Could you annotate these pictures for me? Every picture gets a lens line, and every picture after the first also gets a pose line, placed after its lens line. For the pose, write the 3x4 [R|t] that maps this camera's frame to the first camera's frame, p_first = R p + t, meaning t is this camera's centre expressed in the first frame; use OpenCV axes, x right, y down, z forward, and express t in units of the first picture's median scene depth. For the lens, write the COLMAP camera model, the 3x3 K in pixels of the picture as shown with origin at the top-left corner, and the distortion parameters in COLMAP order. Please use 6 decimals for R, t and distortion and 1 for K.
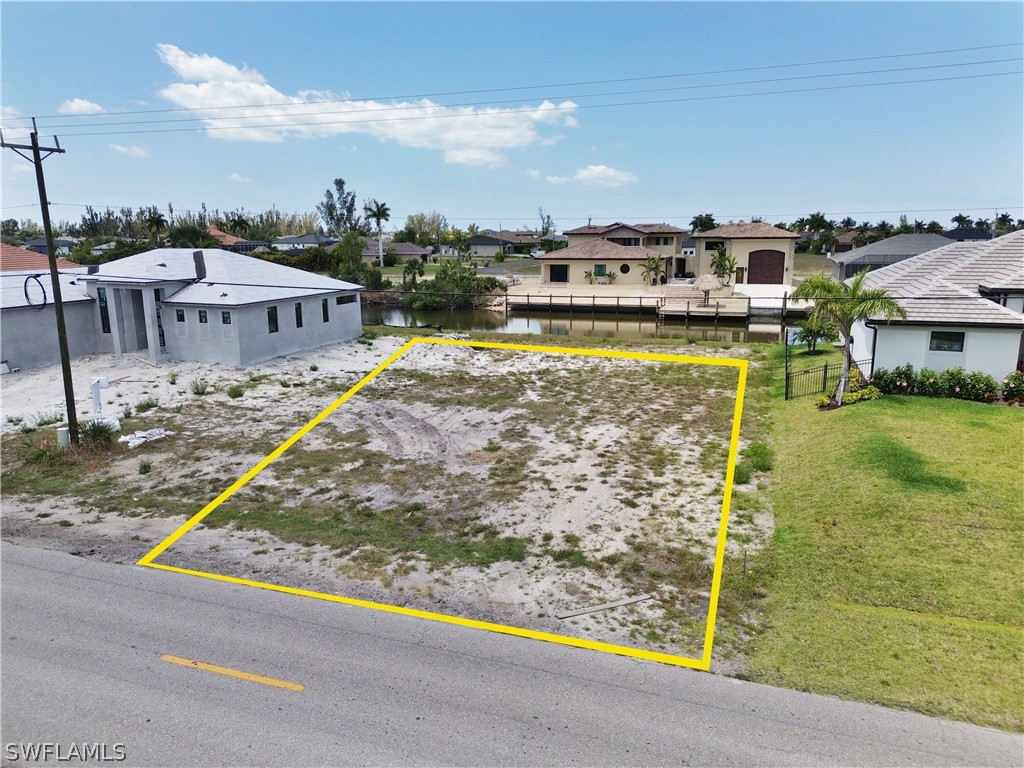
lens RADIAL K [[723.2, 0, 513.9], [0, 723.2, 380.0], [0, 0, 1]] dist [0.072659, -0.073758]
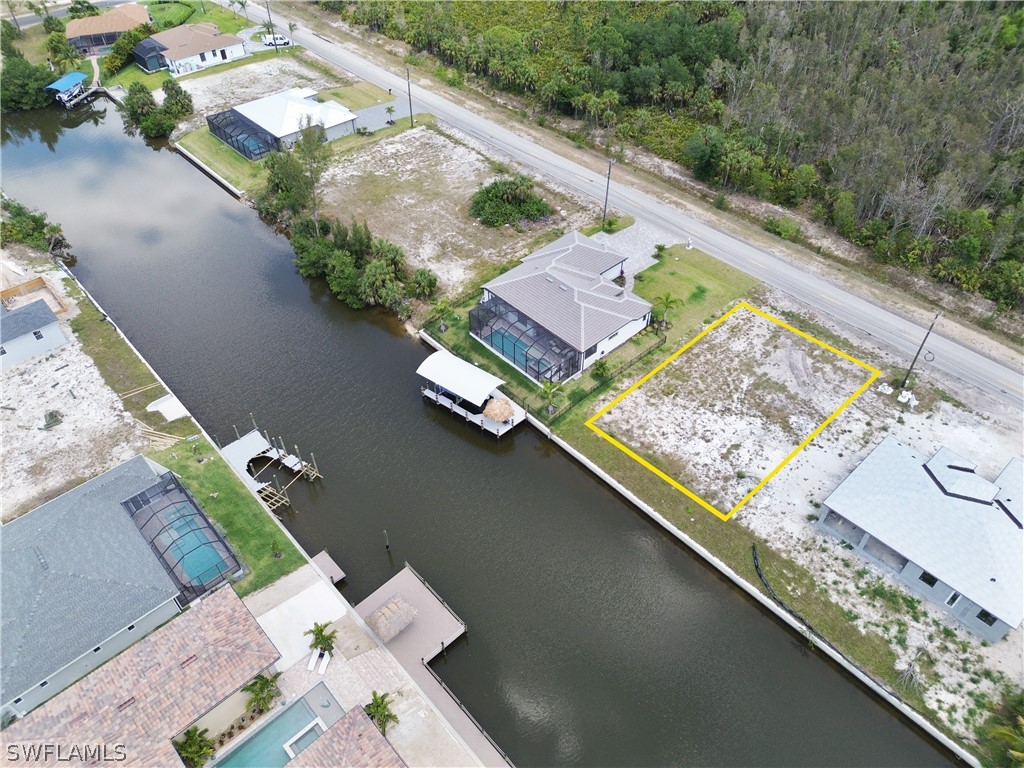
lens RADIAL K [[723.2, 0, 513.6], [0, 723.2, 384.8], [0, 0, 1]] dist [0.072659, -0.073758]
pose [[-0.885655, -0.314049, 0.342035, -0.179077], [0.105773, 0.580789, 0.807153, -2.929372], [-0.452136, 0.751037, -0.481161, 3.573384]]
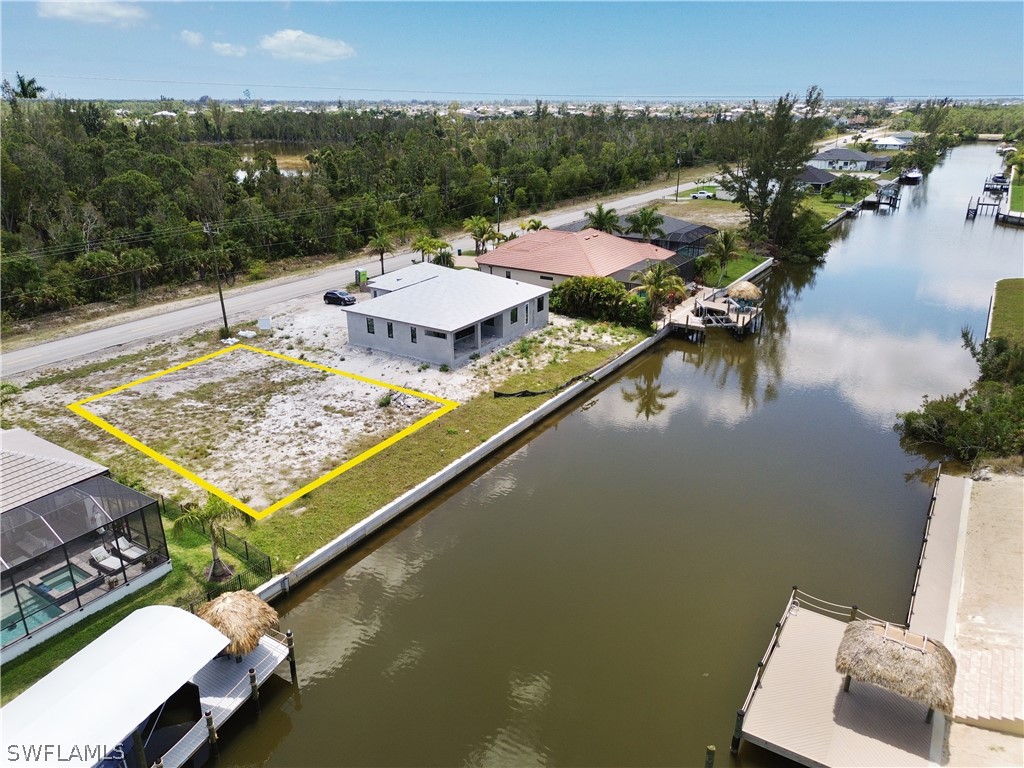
lens RADIAL K [[723.2, 0, 515.3], [0, 723.2, 382.9], [0, 0, 1]] dist [0.072659, -0.073758]
pose [[-0.226398, 0.358170, -0.905792, 1.853702], [-0.195003, 0.894444, 0.402422, -1.143822], [0.954315, 0.267740, -0.132656, 2.605427]]
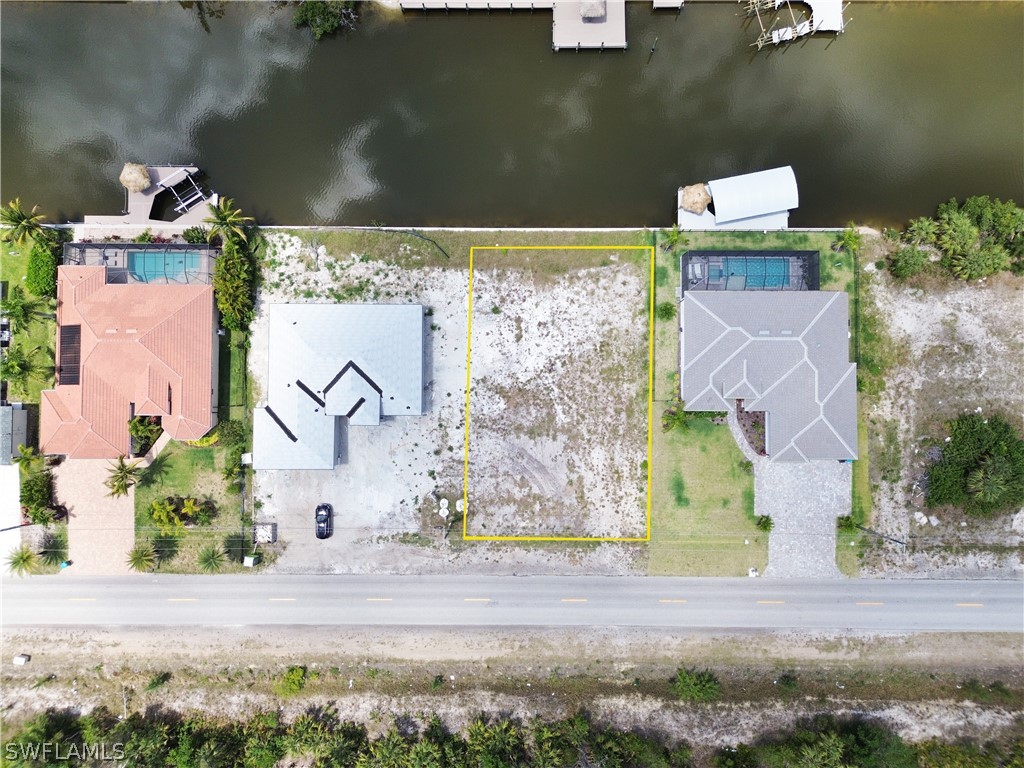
lens RADIAL K [[723.2, 0, 513.7], [0, 723.2, 378.5], [0, 0, 1]] dist [0.072659, -0.073758]
pose [[0.943338, -0.331613, 0.012056, -0.164848], [0.066530, 0.224602, 0.972177, -3.438904], [-0.325095, -0.916290, 0.233938, 0.770159]]
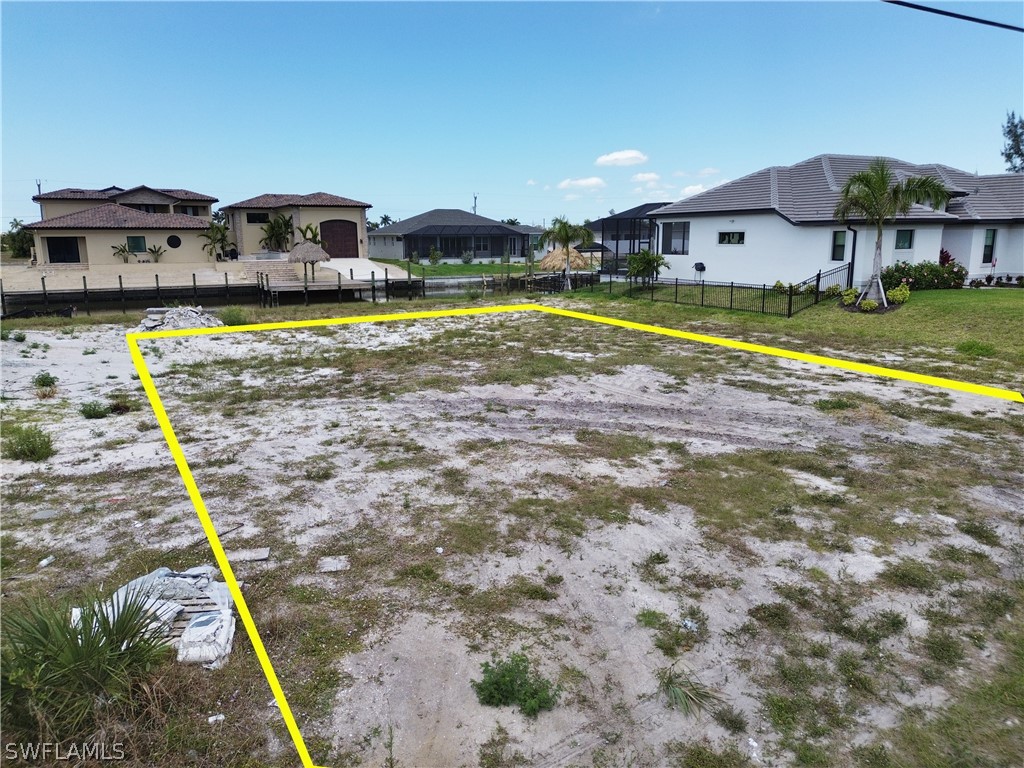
lens RADIAL K [[723.2, 0, 514.7], [0, 723.2, 384.0], [0, 0, 1]] dist [0.072659, -0.073758]
pose [[0.671410, -0.148341, 0.726087, -0.658734], [0.152100, 0.986487, 0.060896, 0.002358], [-0.725309, 0.069552, 0.684901, 0.807194]]
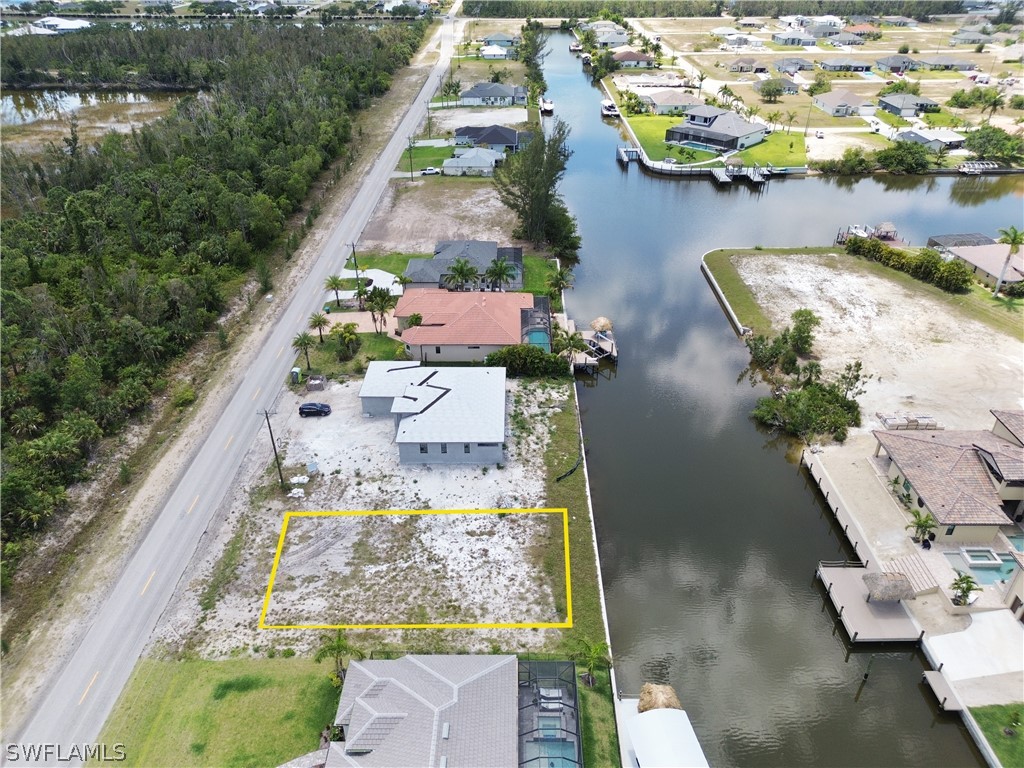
lens RADIAL K [[723.2, 0, 514.8], [0, 723.2, 381.9], [0, 0, 1]] dist [0.072659, -0.073758]
pose [[0.334060, 0.498626, -0.799860, 2.211929], [-0.191773, 0.866817, 0.460273, -2.098539], [0.922836, -0.000367, 0.385192, 0.739019]]
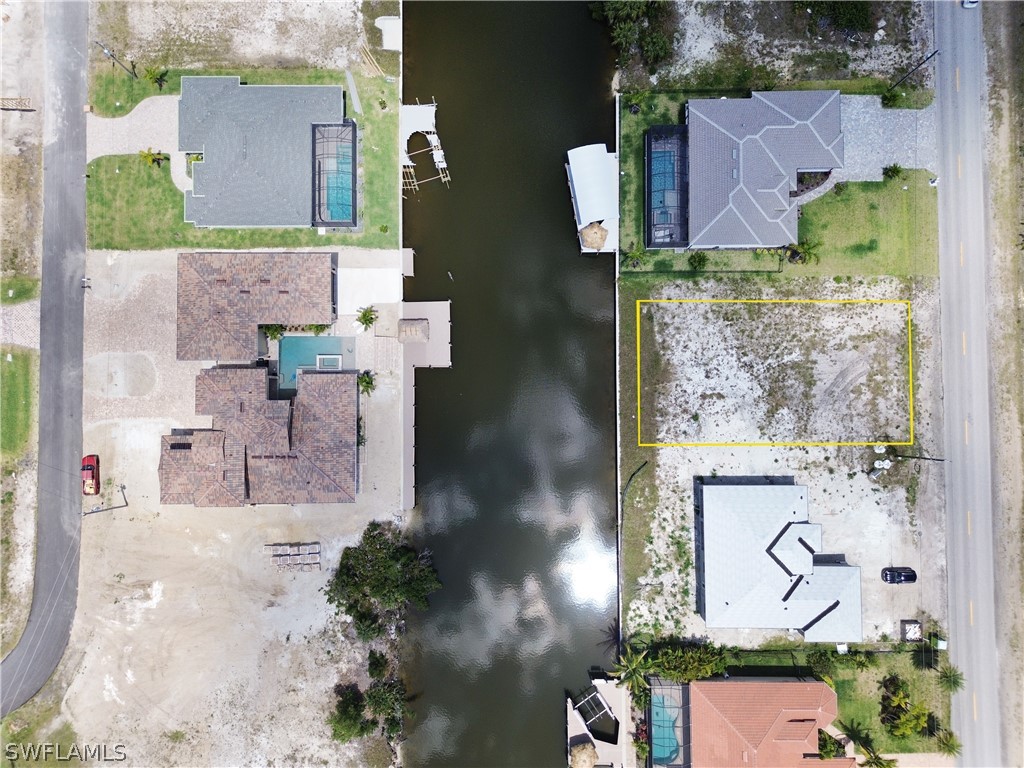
lens RADIAL K [[723.2, 0, 508.3], [0, 723.2, 382.8], [0, 0, 1]] dist [0.072659, -0.073758]
pose [[-0.339595, -0.939637, 0.041914, 0.252502], [0.199102, -0.028262, 0.979571, -4.034649], [-0.919257, 0.341003, 0.196681, 2.022072]]
